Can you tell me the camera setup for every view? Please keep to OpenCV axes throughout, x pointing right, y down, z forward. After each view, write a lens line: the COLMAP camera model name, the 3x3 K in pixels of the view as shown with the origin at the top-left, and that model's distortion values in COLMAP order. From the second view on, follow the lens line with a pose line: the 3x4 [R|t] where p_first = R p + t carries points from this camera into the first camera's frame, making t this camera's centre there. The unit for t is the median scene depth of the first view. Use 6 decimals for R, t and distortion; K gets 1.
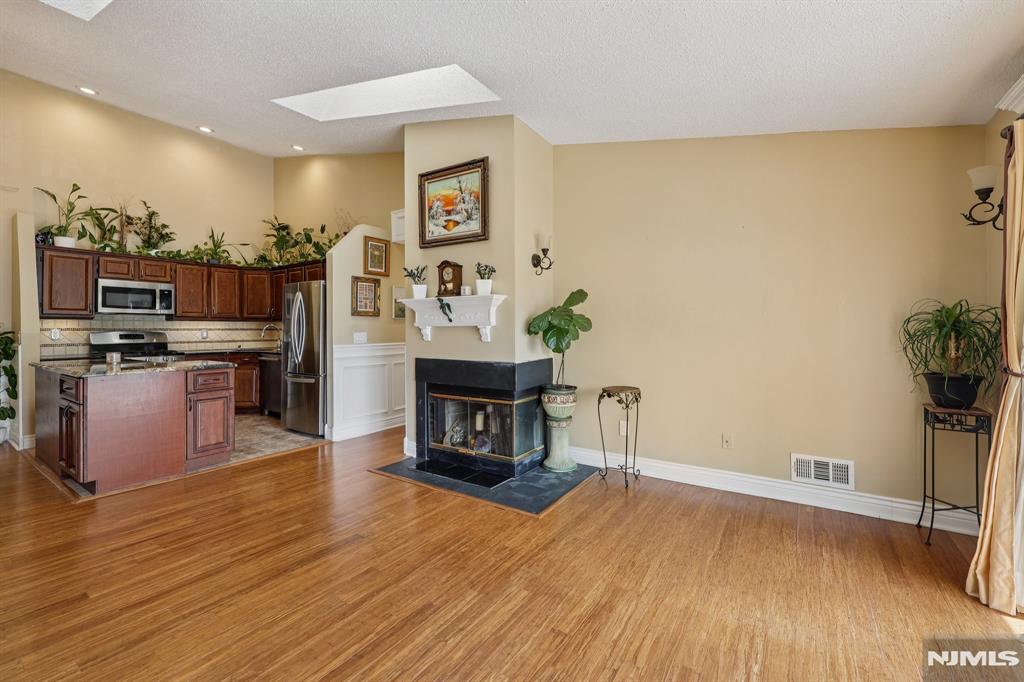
lens RADIAL K [[427.1, 0, 507.2], [0, 427.1, 326.3], [0, 0, 1]] dist [0.008107, -0.000852]
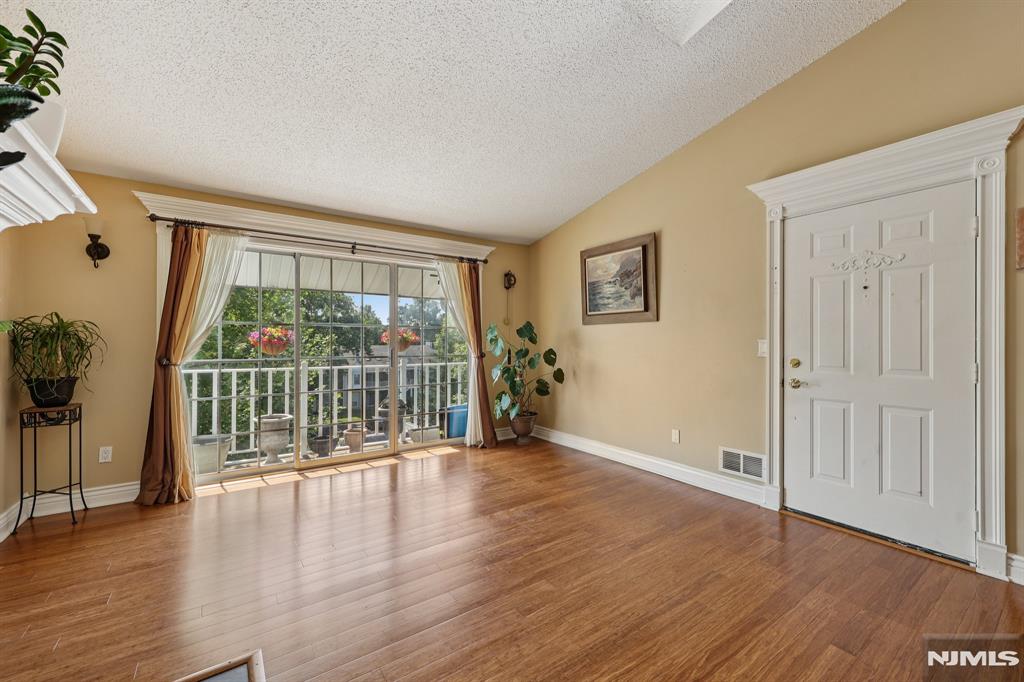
lens RADIAL K [[427.1, 0, 519.1], [0, 427.1, 338.6], [0, 0, 1]] dist [0.008107, -0.000852]
pose [[-0.942115, 0.004747, 0.335257, -0.354566], [0.004432, 0.999989, -0.001705, 0.005631], [-0.335262, -0.000120, -0.942125, 1.074231]]
